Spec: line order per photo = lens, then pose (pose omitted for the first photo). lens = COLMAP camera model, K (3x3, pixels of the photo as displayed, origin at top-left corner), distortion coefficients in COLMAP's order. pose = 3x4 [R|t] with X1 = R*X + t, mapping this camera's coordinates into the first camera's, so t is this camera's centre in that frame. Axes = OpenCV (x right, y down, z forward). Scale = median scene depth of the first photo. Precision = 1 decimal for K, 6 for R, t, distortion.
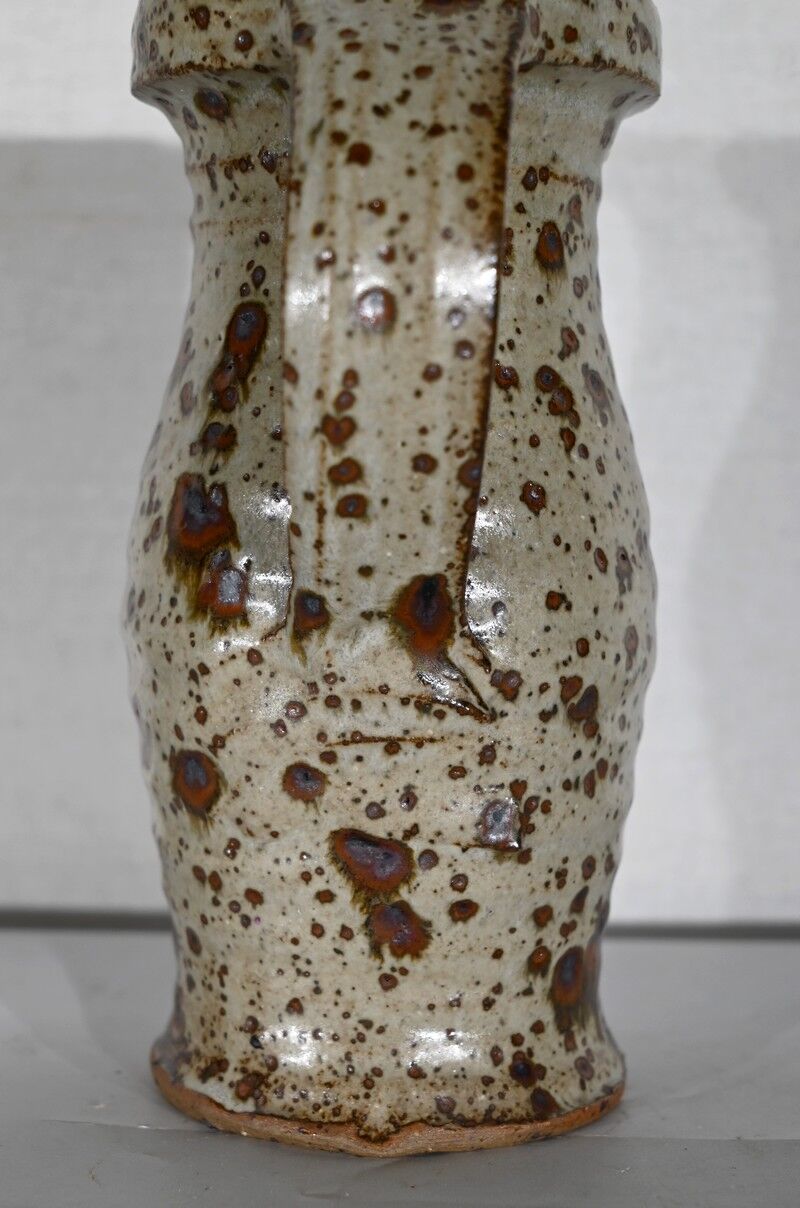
lens RADIAL K [[1991.6, 0, 354.1], [0, 1991.6, 707.7], [0, 0, 1]] dist [-0.006804, 0.000000]
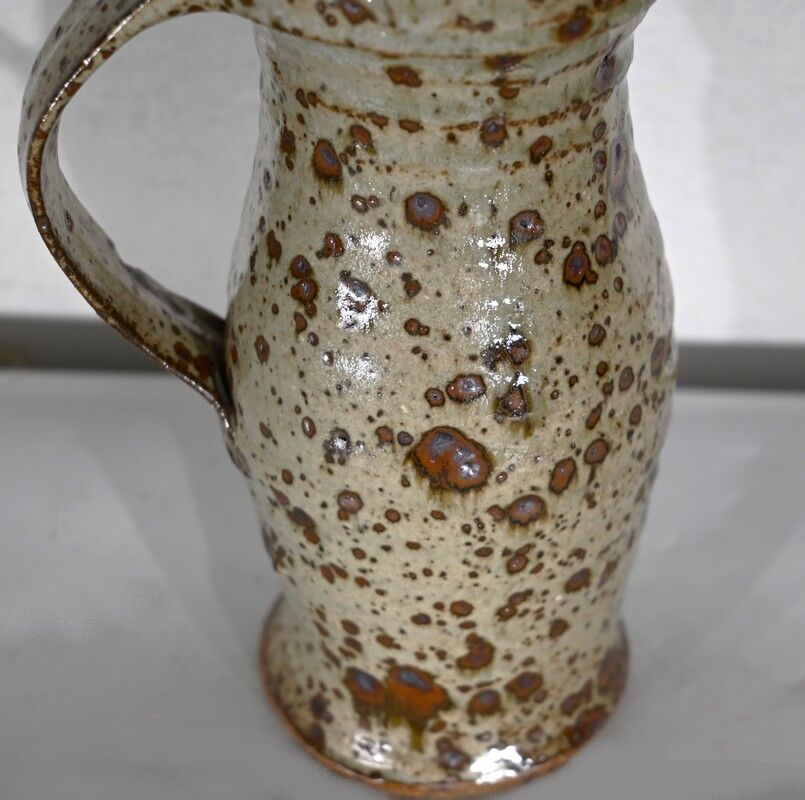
lens RADIAL K [[1707.4, 0, 478.2], [0, 1707.4, 380.8], [0, 0, 1]] dist [-0.012202, 0.000000]
pose [[0.186876, 0.574433, -0.796934, 0.906865], [-0.139811, 0.818519, 0.557207, -0.654856], [0.972384, 0.007292, 0.233274, 0.870776]]
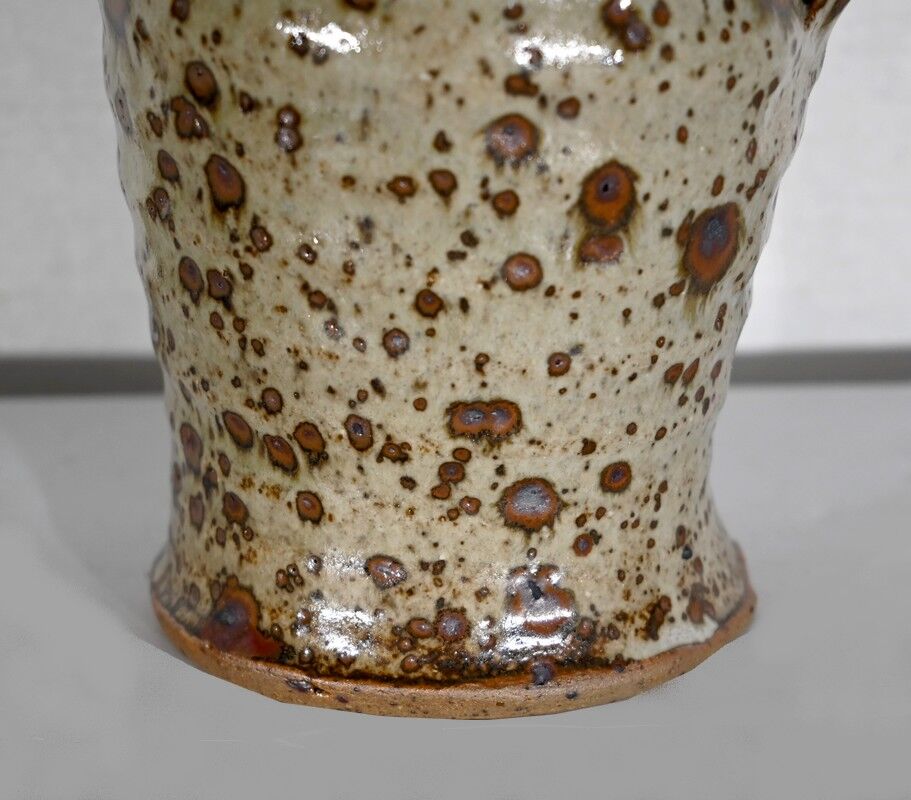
lens RADIAL K [[2326.6, 0, 450.4], [0, 2326.6, 514.2], [0, 0, 1]] dist [-0.006628, 0.000000]
pose [[-0.037645, -0.354389, 0.934340, -0.942534], [0.107556, 0.928134, 0.356369, -0.194025], [-0.993486, 0.113910, 0.003177, 1.132471]]
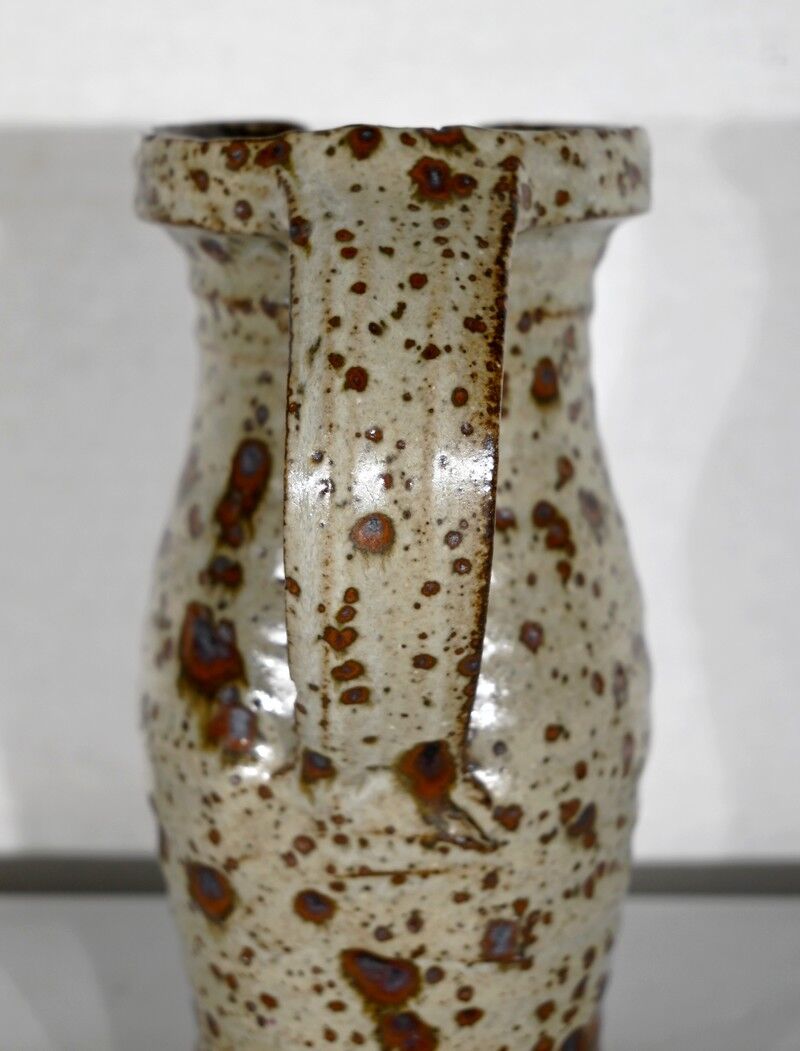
lens RADIAL K [[1909.1, 0, 380.4], [0, 1909.1, 442.2], [0, 0, 1]] dist [-0.008671, 0.000000]
pose [[0.999866, -0.015791, 0.004316, 0.008762], [0.015581, 0.998861, 0.045108, -0.246939], [-0.005023, -0.045034, 0.998973, 0.014859]]
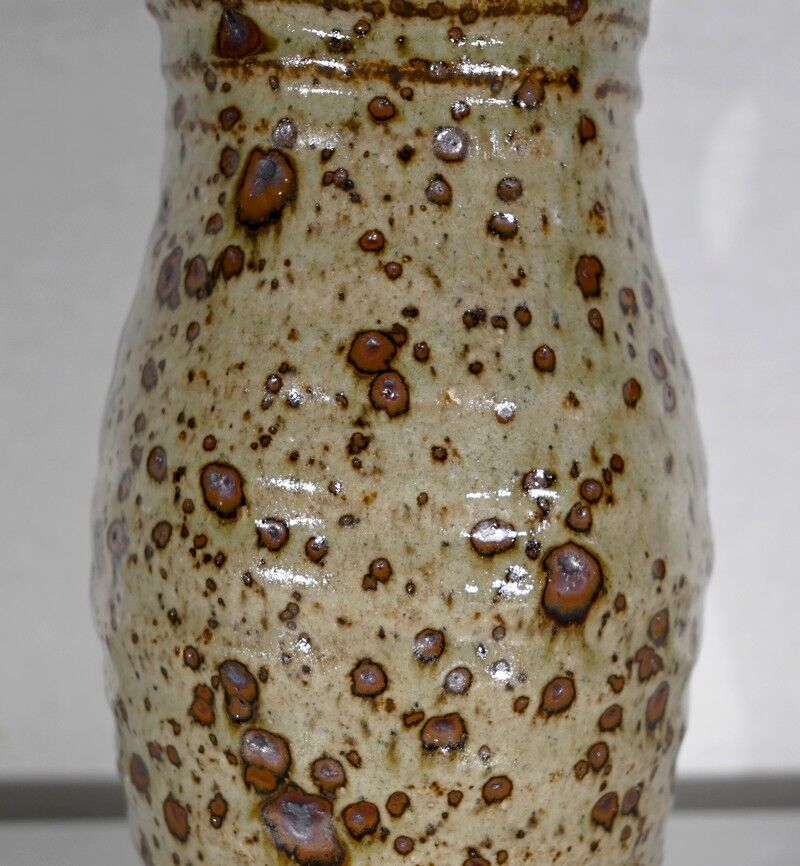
lens RADIAL K [[1878.4, 0, 445.3], [0, 1878.4, 444.0], [0, 0, 1]] dist [-0.026638, 0.000000]
pose [[-0.995188, 0.003964, -0.097905, 0.088000], [-0.021281, 0.966585, 0.255462, -0.329362], [0.095646, 0.256316, -0.961849, 1.962817]]
